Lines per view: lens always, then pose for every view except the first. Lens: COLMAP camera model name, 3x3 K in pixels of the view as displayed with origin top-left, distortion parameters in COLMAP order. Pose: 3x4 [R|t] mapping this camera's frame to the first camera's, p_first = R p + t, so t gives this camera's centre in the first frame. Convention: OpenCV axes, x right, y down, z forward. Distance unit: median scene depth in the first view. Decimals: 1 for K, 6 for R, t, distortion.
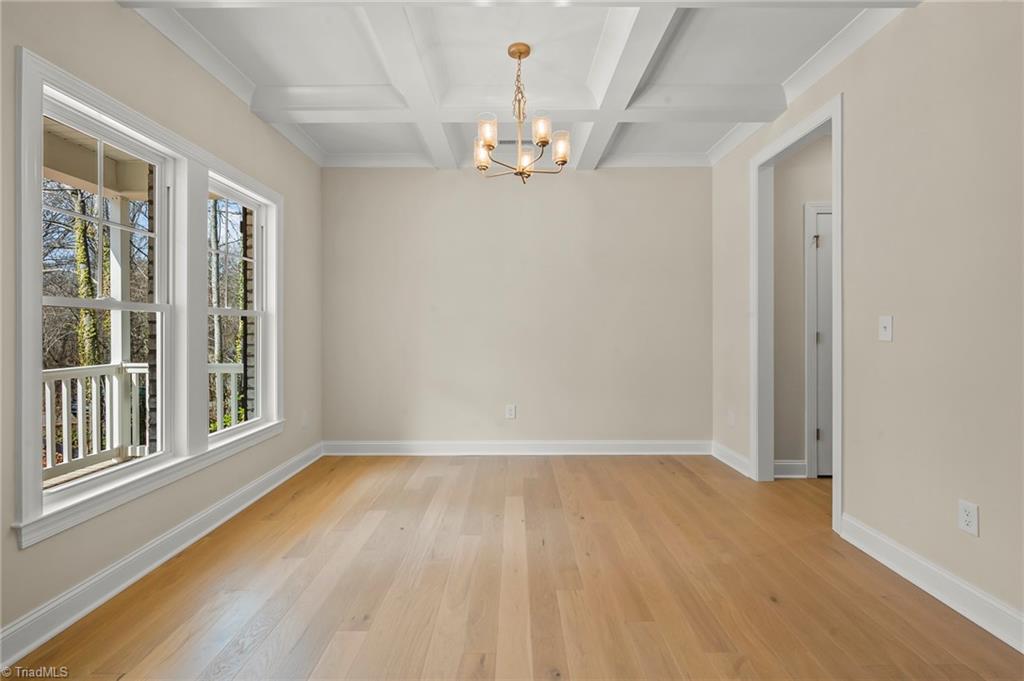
lens RADIAL K [[455.3, 0, 512.0], [0, 455.3, 340.5], [0, 0, 1]] dist [-0.000314, -0.000060]
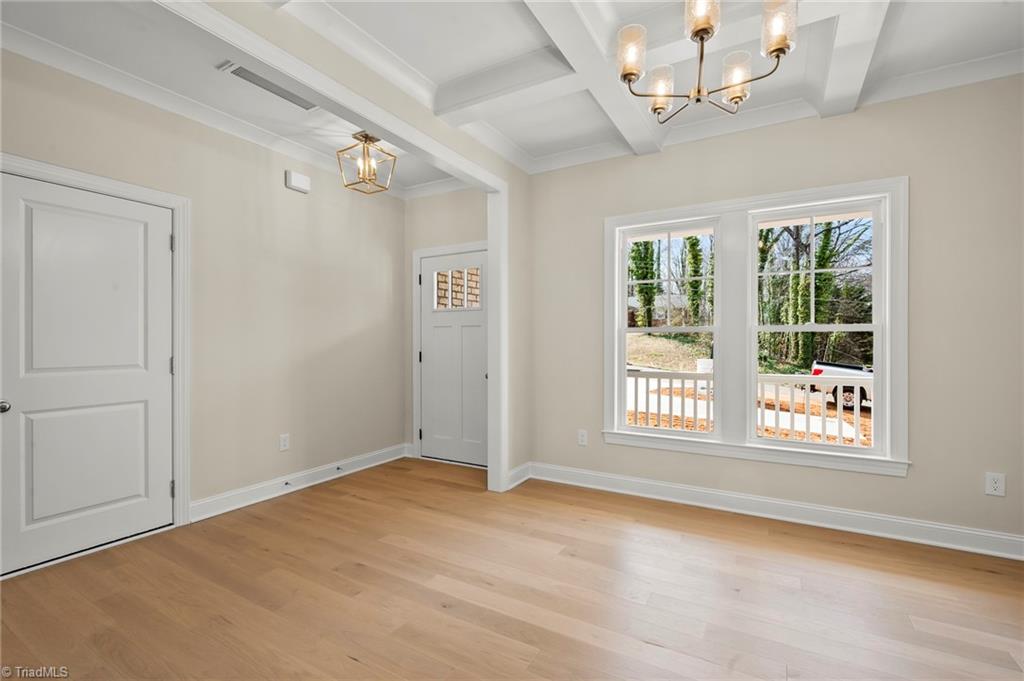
lens RADIAL K [[455.3, 0, 512.0], [0, 455.3, 340.5], [0, 0, 1]] dist [-0.000314, -0.000060]
pose [[-0.503558, 0.003707, -0.863954, 0.890890], [-0.018379, 0.999719, 0.015002, -0.053417], [0.863766, 0.023433, -0.503348, 1.410195]]
